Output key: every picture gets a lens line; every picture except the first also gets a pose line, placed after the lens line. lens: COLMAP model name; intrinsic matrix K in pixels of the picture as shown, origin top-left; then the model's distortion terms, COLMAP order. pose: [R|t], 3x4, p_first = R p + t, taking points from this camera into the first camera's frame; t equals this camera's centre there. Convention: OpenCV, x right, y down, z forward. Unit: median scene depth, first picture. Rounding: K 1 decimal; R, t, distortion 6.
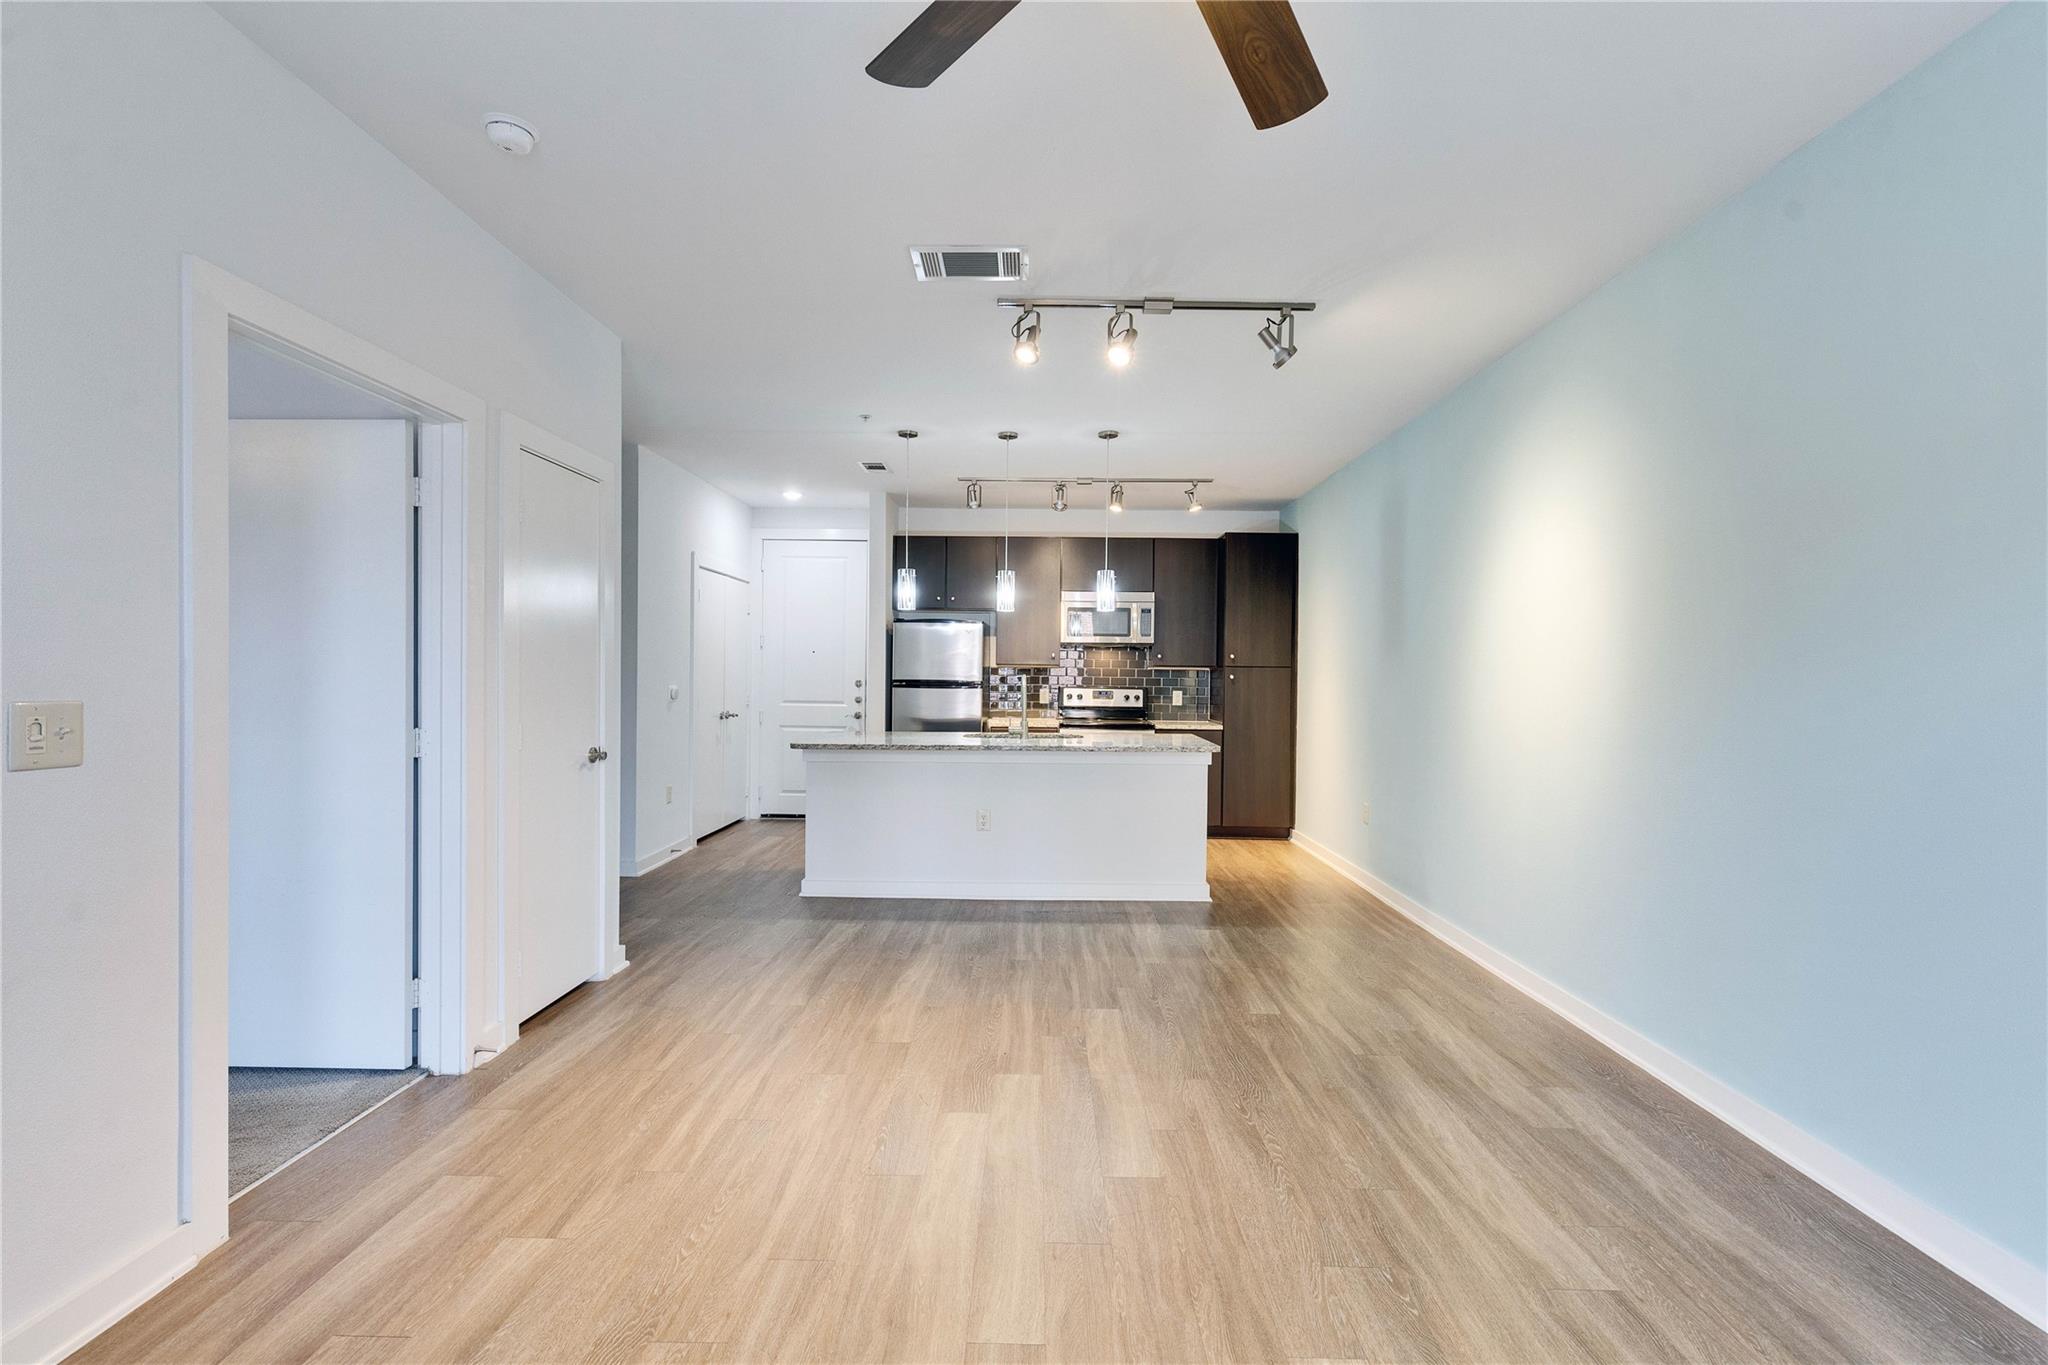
lens RADIAL K [[944.6, 0, 1032.5], [0, 944.6, 692.8], [0, 0, 1]] dist [0.013554, -0.001975]
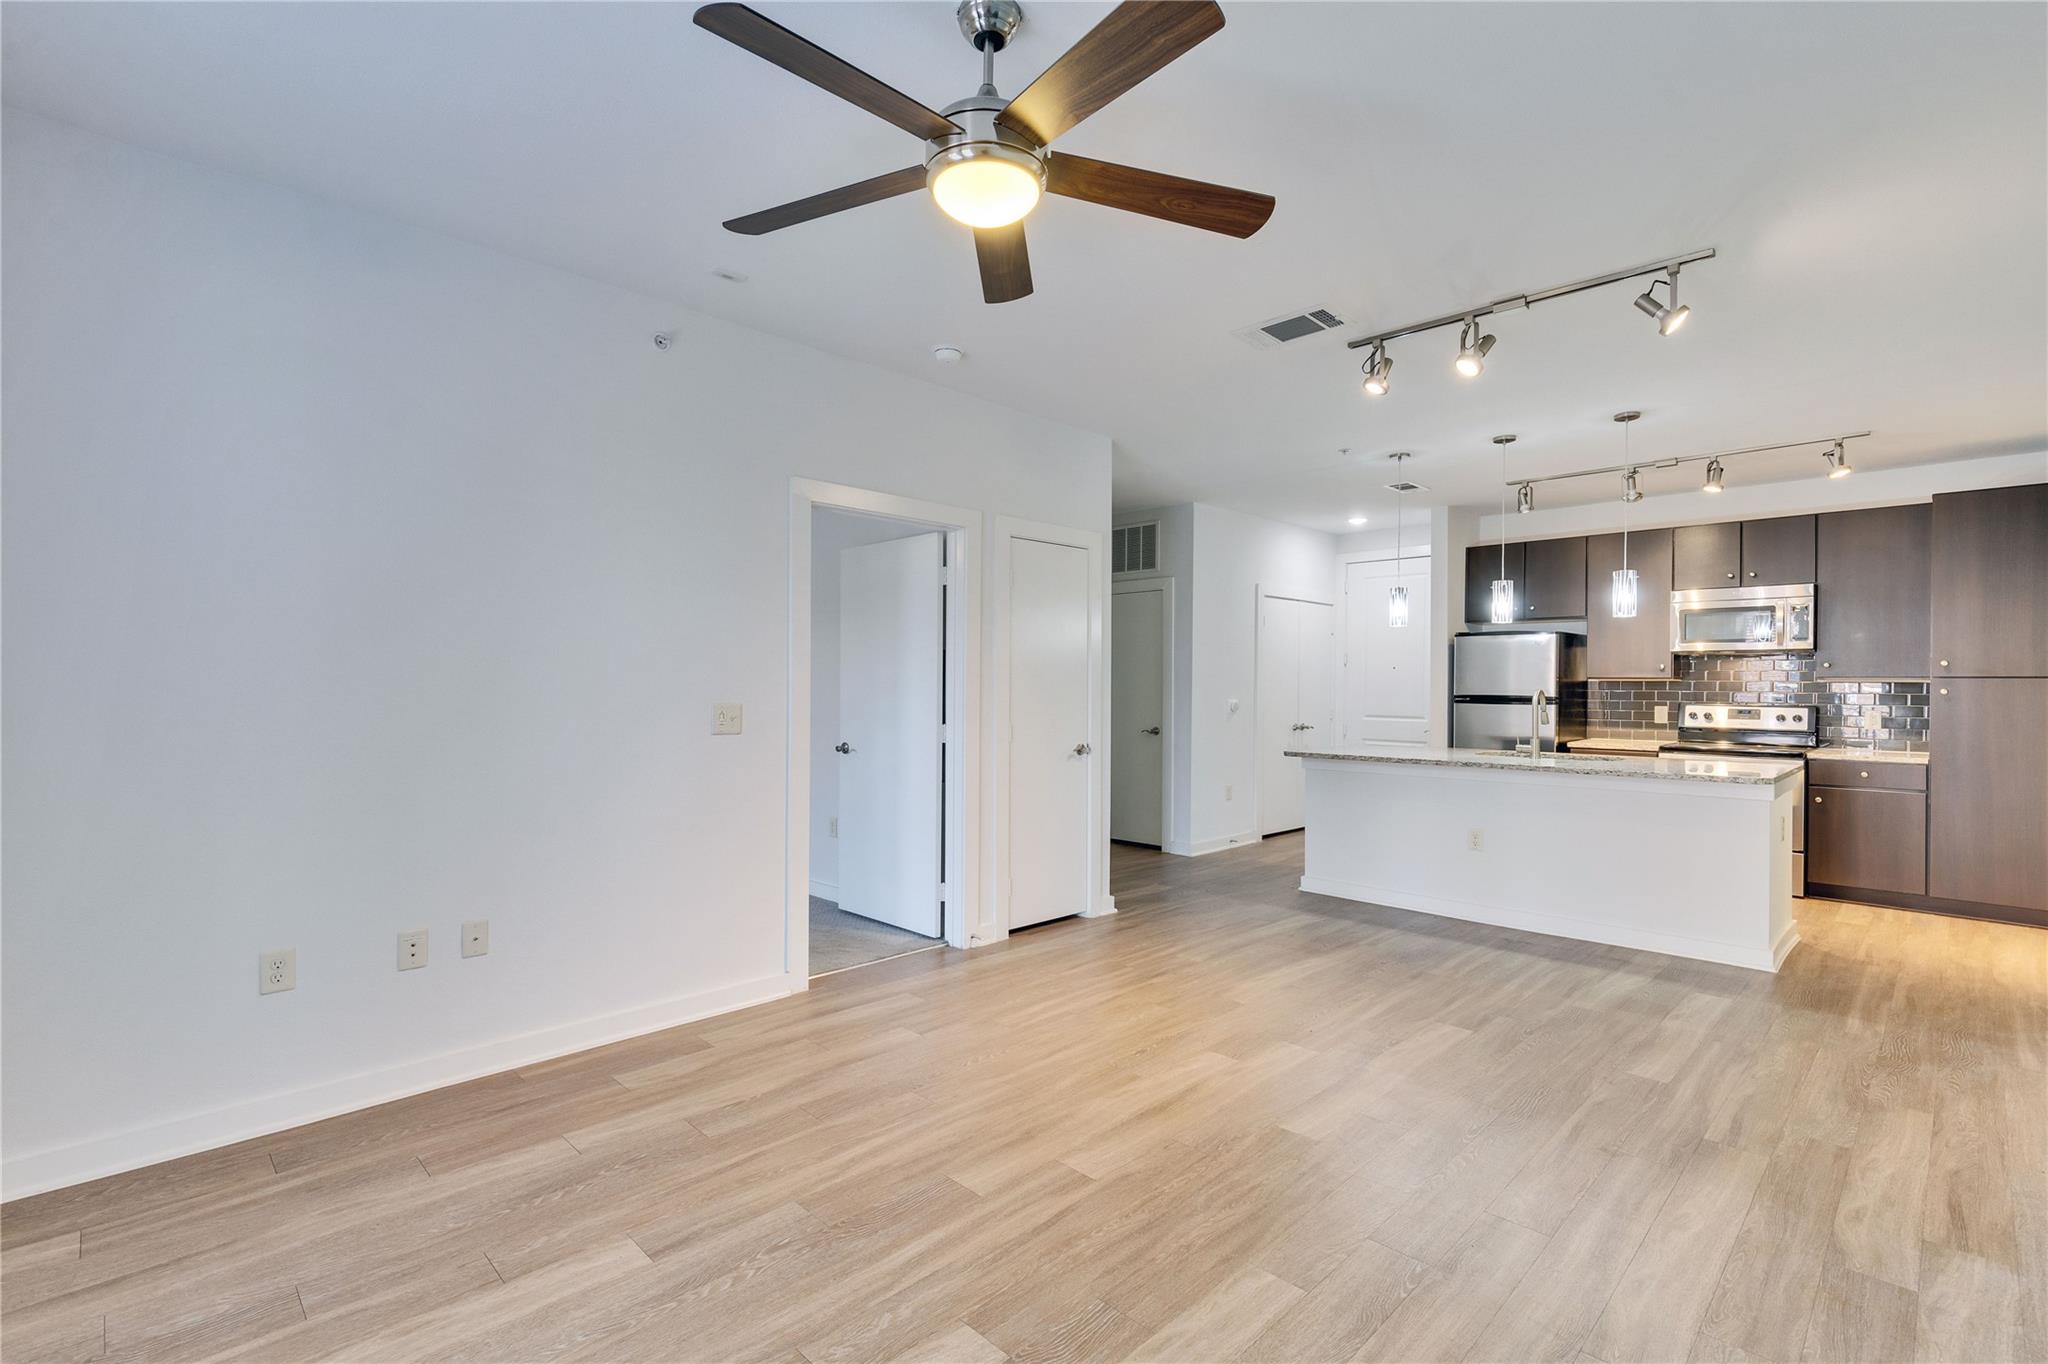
lens RADIAL K [[944.6, 0, 1029.1], [0, 944.6, 689.0], [0, 0, 1]] dist [0.013554, -0.001975]
pose [[0.717097, -0.004604, -0.696958, 0.411639], [-0.010916, 0.999781, -0.017836, 0.003954], [0.696888, 0.020398, 0.716890, -0.024870]]
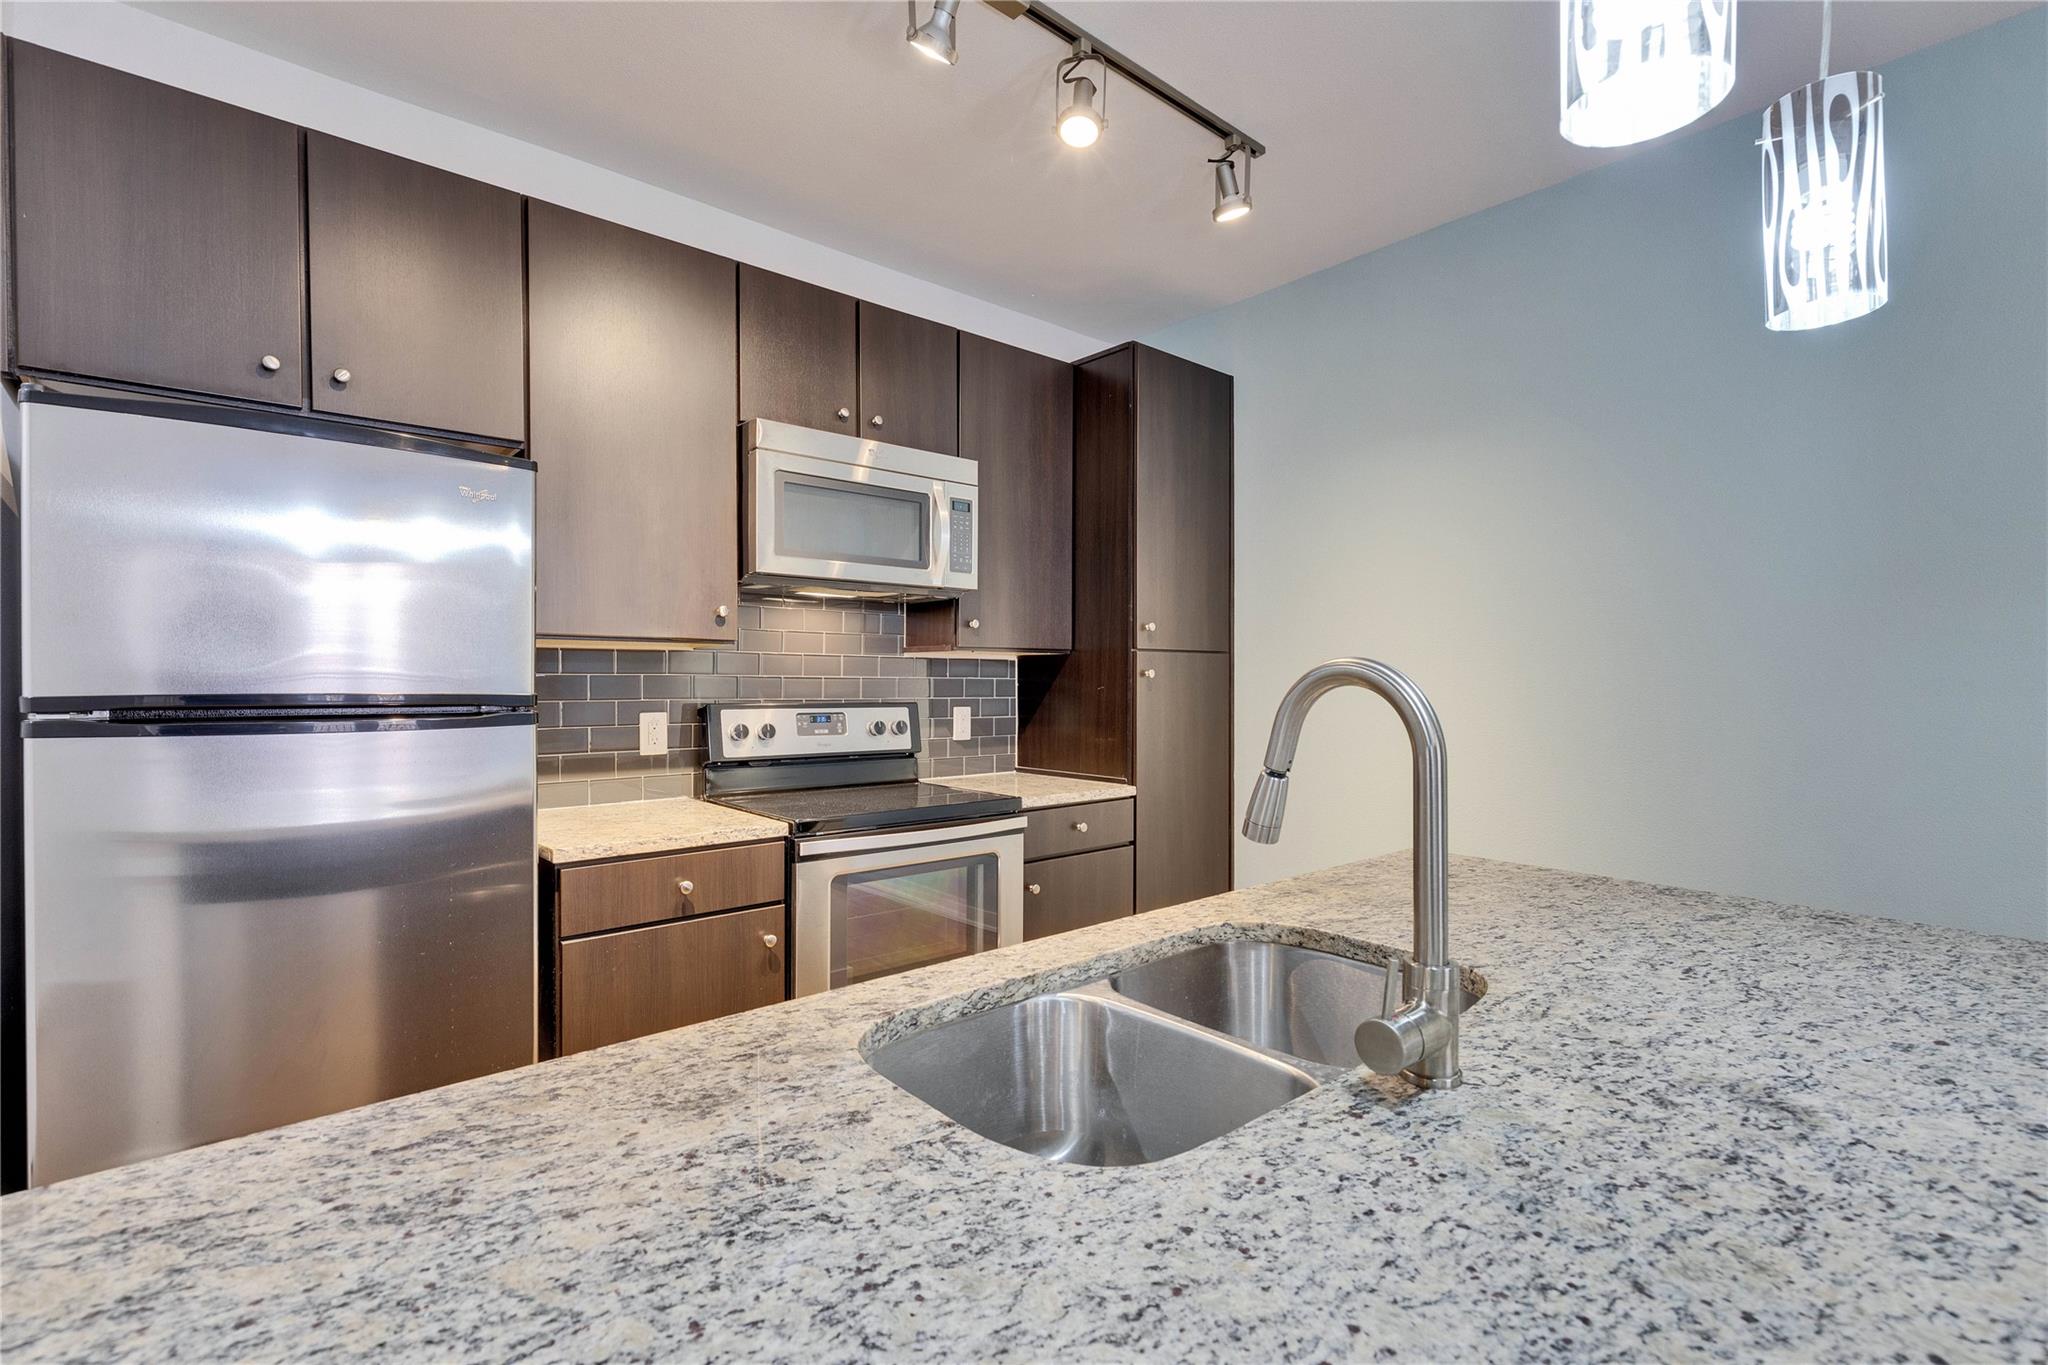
lens RADIAL K [[944.6, 0, 1035.2], [0, 944.6, 695.8], [0, 0, 1]] dist [0.013554, -0.001975]
pose [[0.740643, -0.021726, 0.671547, -0.233793], [0.021327, 0.999734, 0.008822, -0.020987], [-0.671560, 0.007788, 0.740909, 1.338104]]
